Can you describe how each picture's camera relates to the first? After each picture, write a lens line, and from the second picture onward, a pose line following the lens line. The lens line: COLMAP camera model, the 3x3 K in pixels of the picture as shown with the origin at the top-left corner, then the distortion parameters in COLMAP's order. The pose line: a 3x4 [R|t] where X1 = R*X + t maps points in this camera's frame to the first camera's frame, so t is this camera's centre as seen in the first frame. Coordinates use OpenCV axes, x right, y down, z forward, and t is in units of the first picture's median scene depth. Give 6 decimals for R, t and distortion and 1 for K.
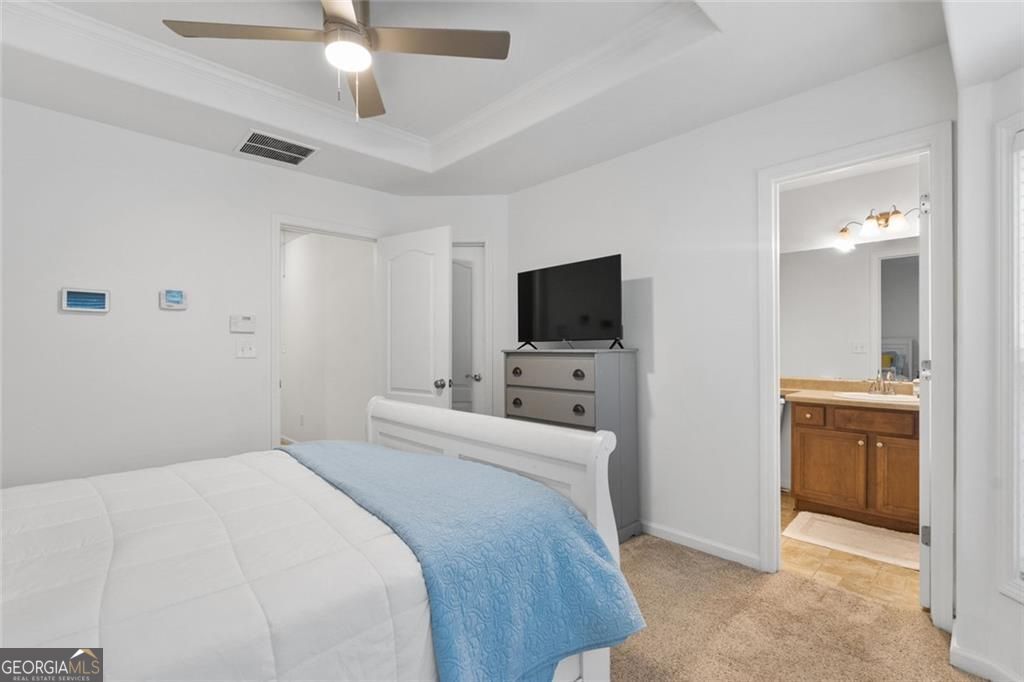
lens RADIAL K [[474.0, 0, 512.0], [0, 474.0, 341.0], [0, 0, 1]] dist [0.001746, 0.000095]
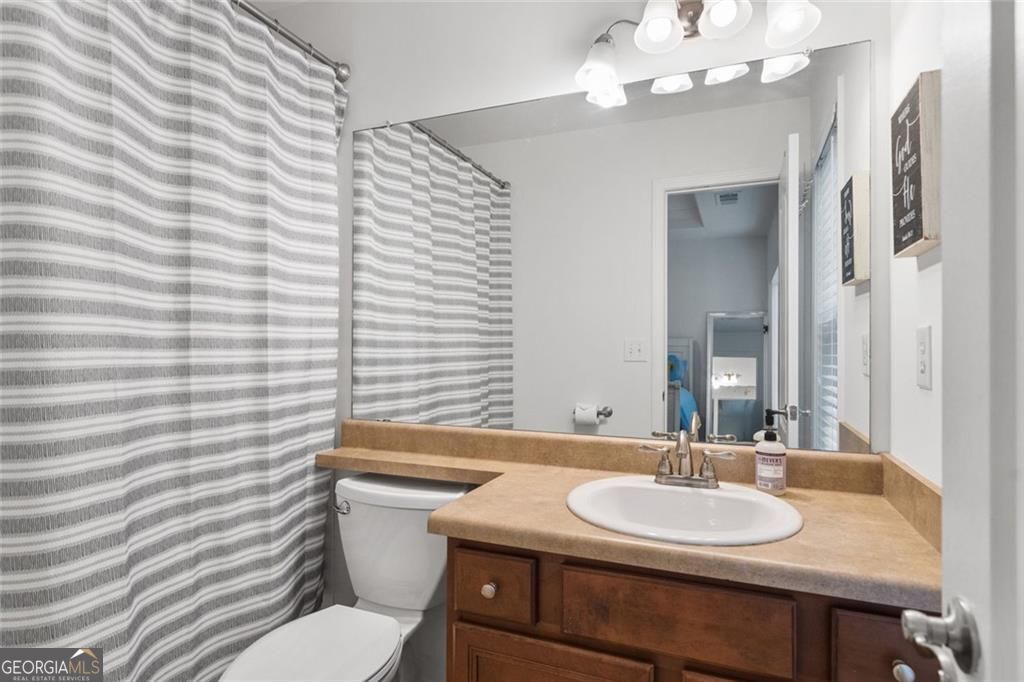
lens RADIAL K [[551.6, 0, 512.0], [0, 551.6, 341.0], [0, 0, 1]] dist [0.001666, 0.000192]
pose [[0.916179, 0.008031, 0.400688, 0.509780], [-0.008070, 0.999966, -0.001591, 0.005288], [-0.400687, -0.001776, 0.916213, 0.696164]]
